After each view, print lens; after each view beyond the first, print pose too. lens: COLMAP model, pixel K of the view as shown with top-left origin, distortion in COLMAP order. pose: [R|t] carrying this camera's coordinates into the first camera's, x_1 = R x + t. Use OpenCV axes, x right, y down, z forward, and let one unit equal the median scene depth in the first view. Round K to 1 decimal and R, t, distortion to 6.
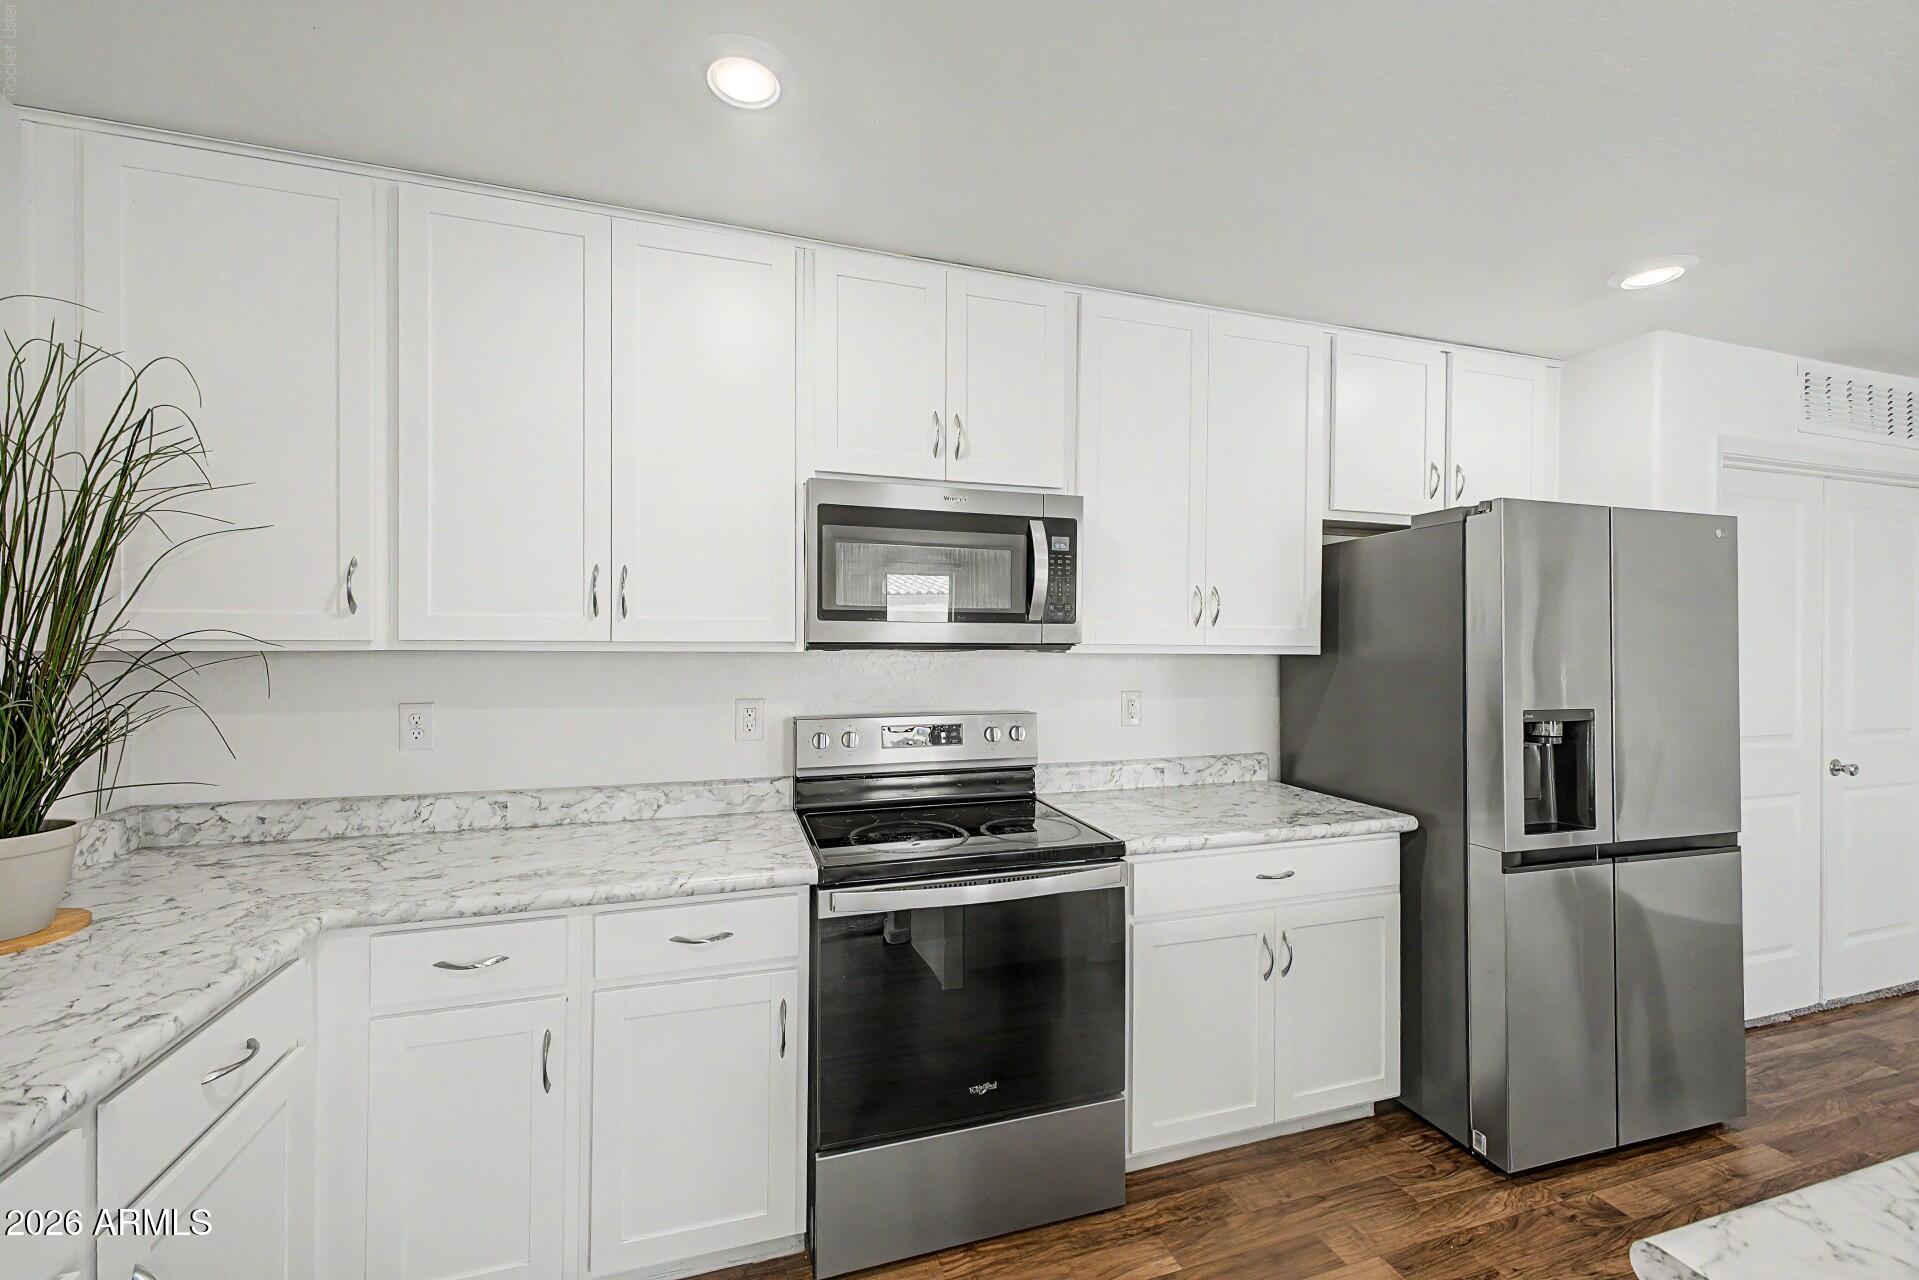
lens RADIAL K [[783.7, 0, 981.8], [0, 783.7, 652.2], [0, 0, 1]] dist [-0.000474, -0.000096]
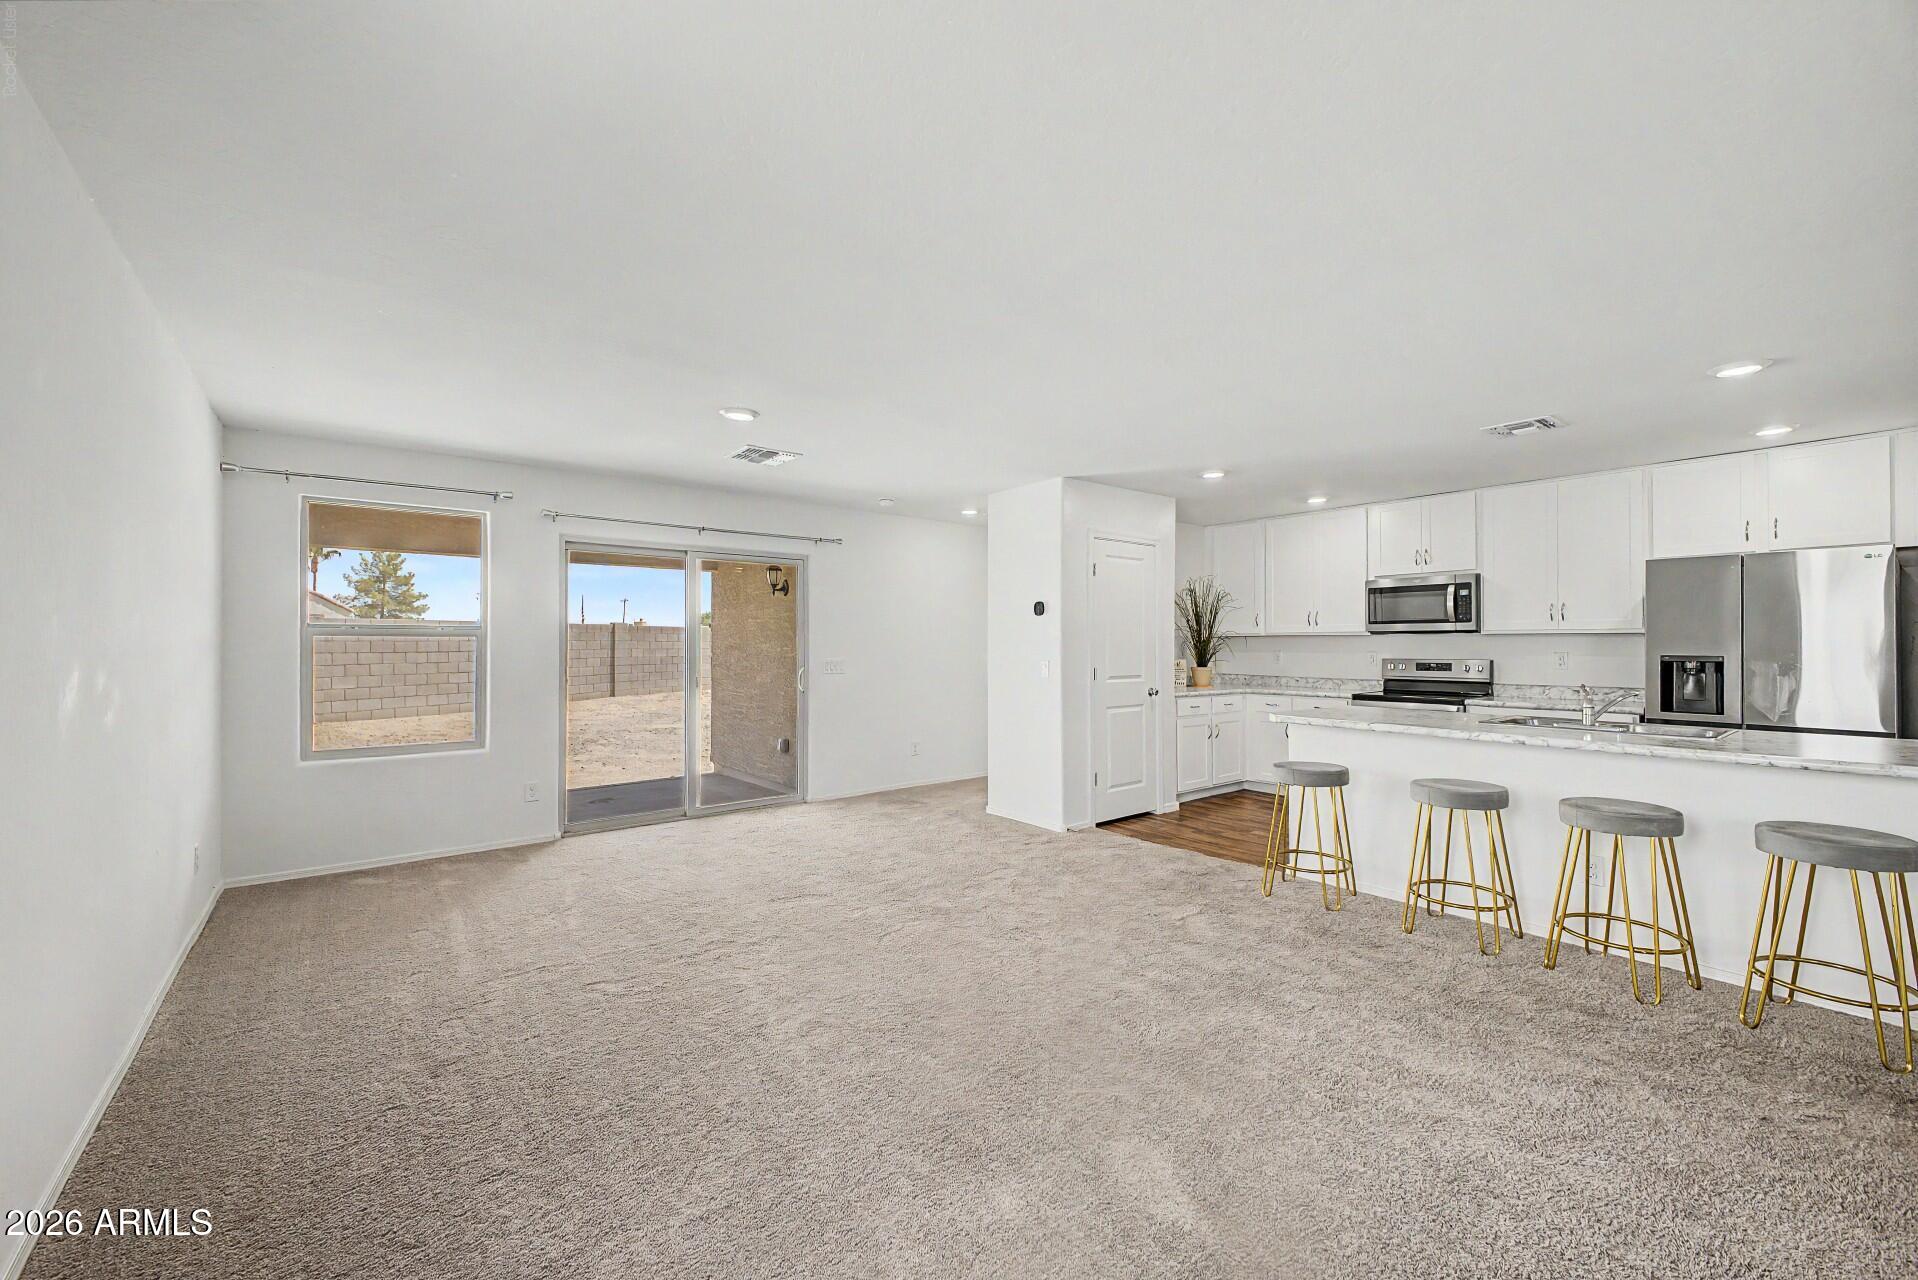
lens RADIAL K [[746.2, 0, 942.7], [0, 746.2, 641.7], [0, 0, 1]] dist [0.001363, -0.000233]
pose [[0.338044, -0.010566, -0.941071, 2.081654], [-0.003761, 0.999914, -0.012577, 0.074804], [0.941123, 0.007791, 0.337975, -1.687512]]
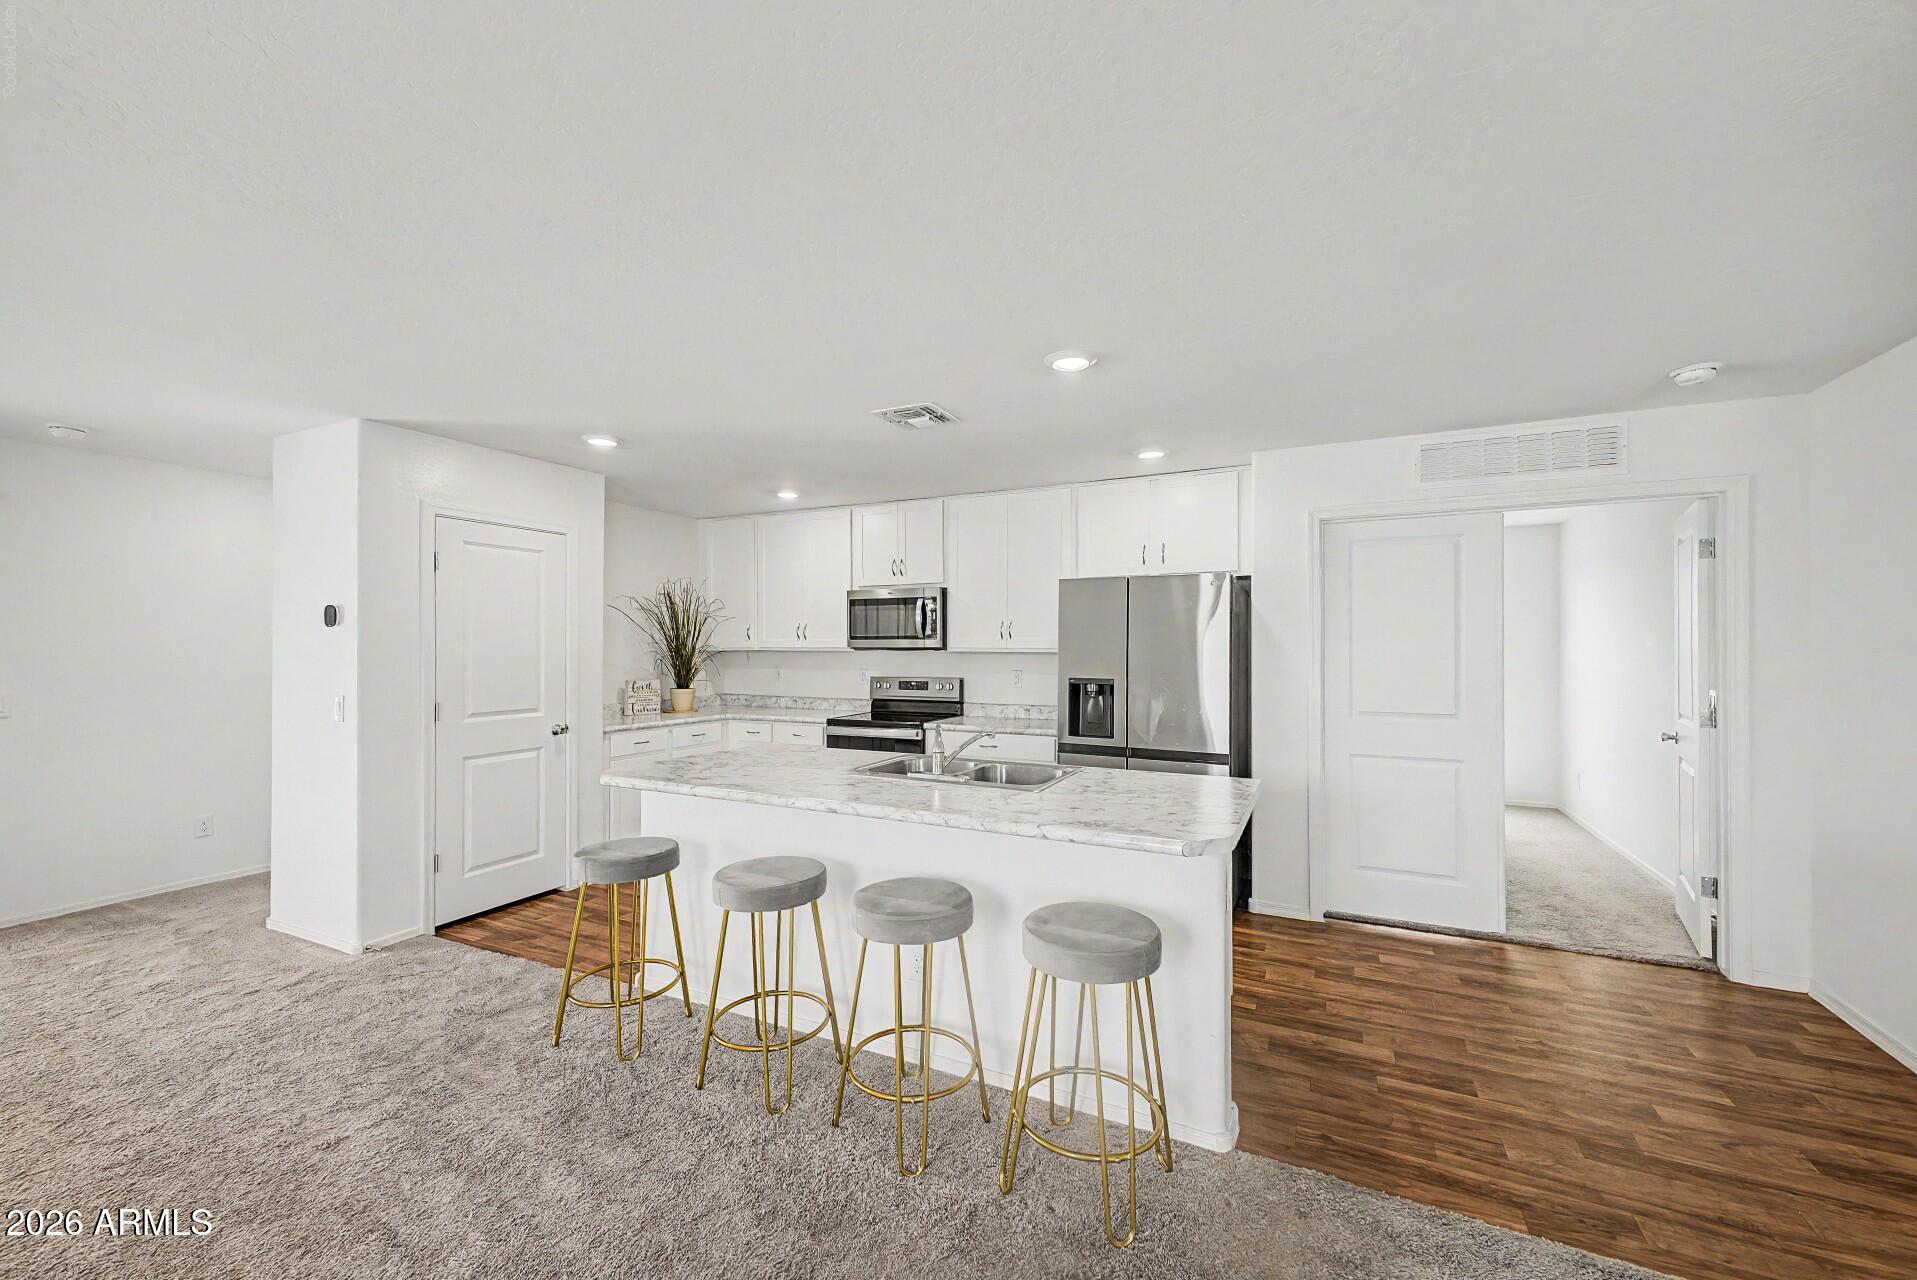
lens RADIAL K [[742.2, 0, 955.8], [0, 742.2, 640.6], [0, 0, 1]] dist [0.000578, -0.000567]
pose [[0.714763, -0.011609, -0.699270, 1.975167], [-0.000211, 0.999859, -0.016814, 0.007829], [0.699367, 0.012166, 0.714660, -0.674812]]
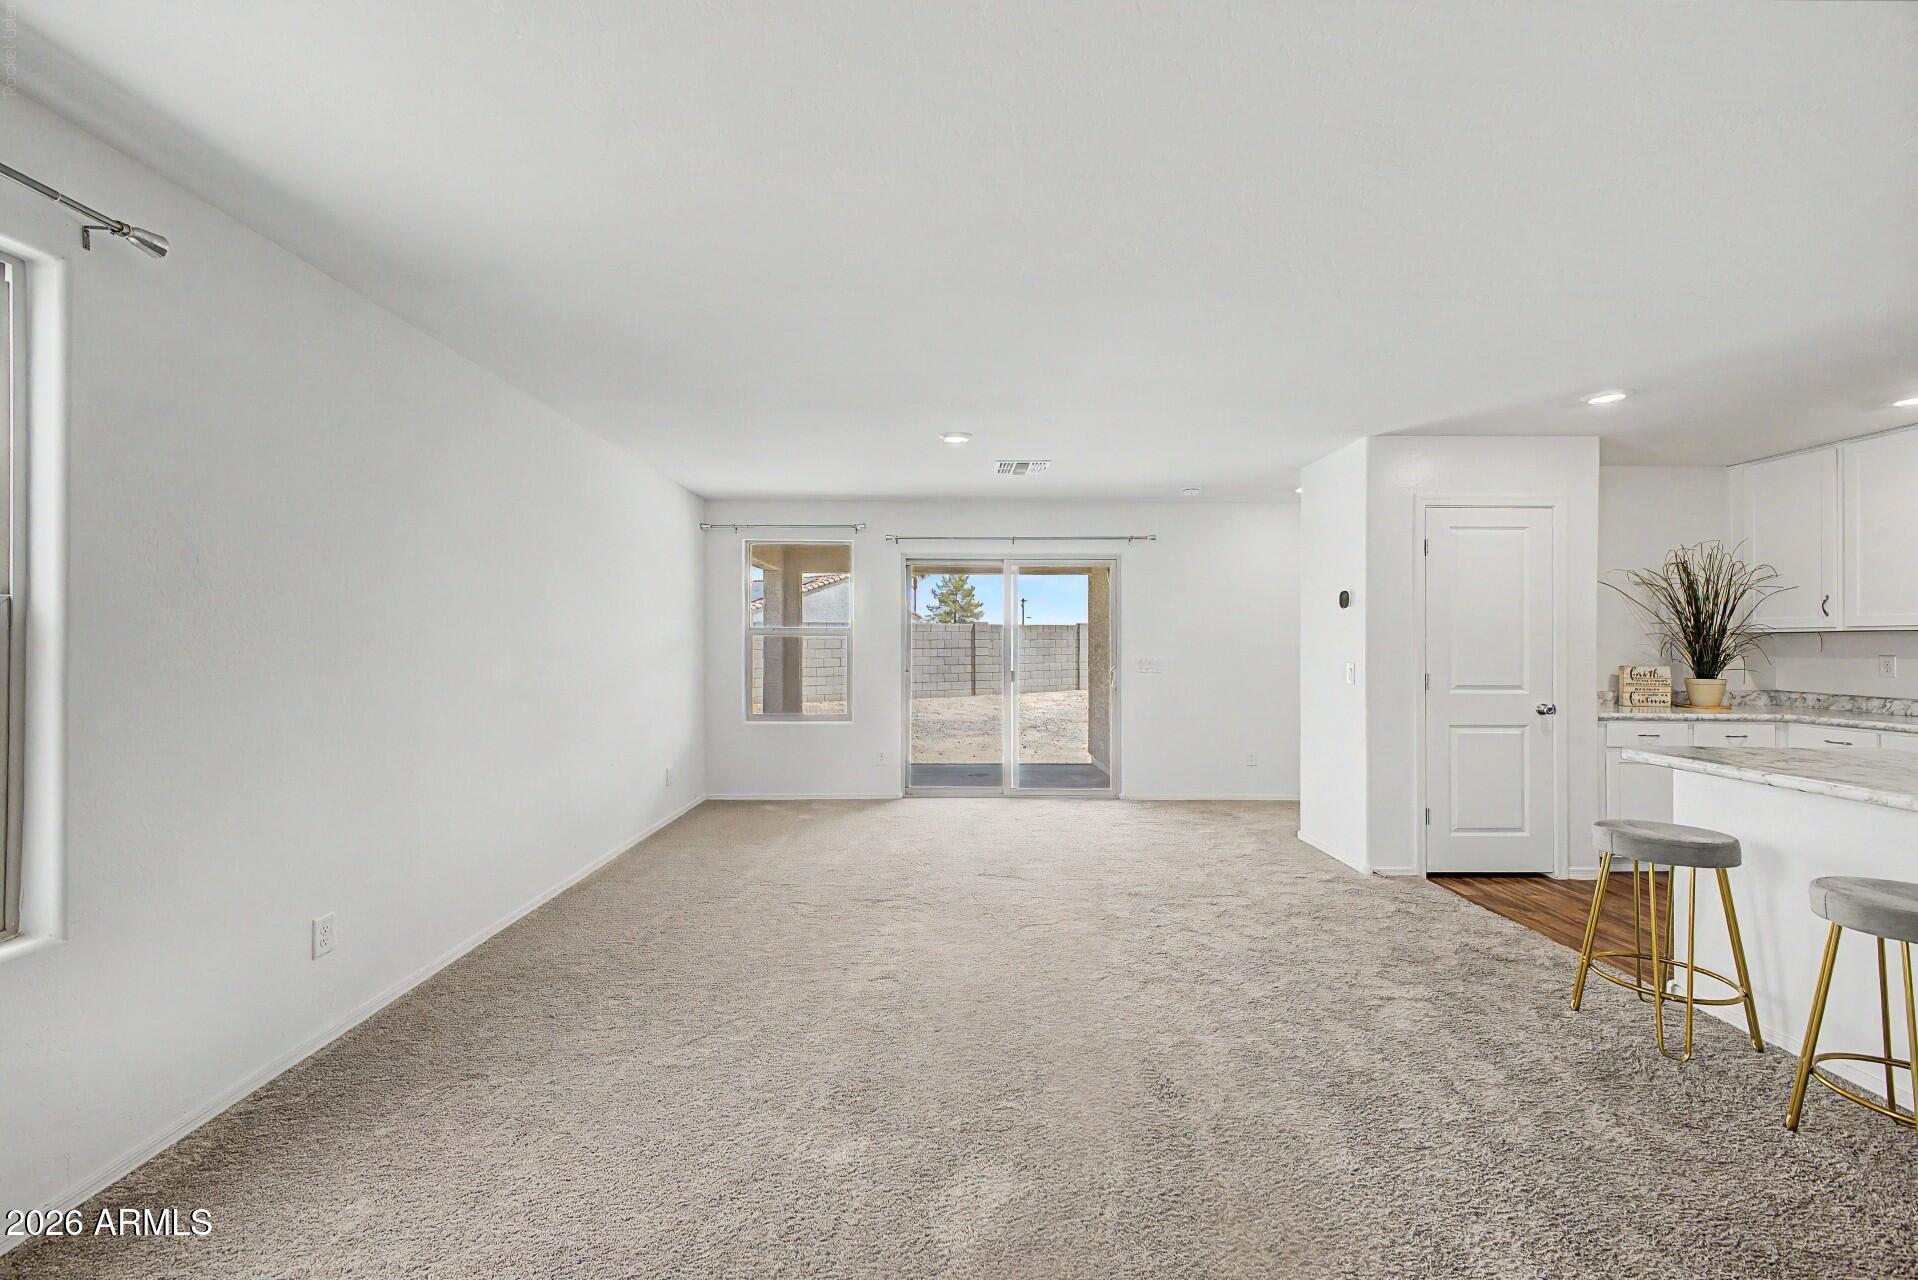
lens RADIAL K [[742.6, 0, 956.3], [0, 742.6, 640.6], [0, 0, 1]] dist [0.000578, -0.000567]
pose [[-0.309770, -0.012429, -0.950730, 2.141241], [-0.012114, 0.999885, -0.009125, 0.076272], [0.950734, 0.008691, -0.309885, -0.866789]]
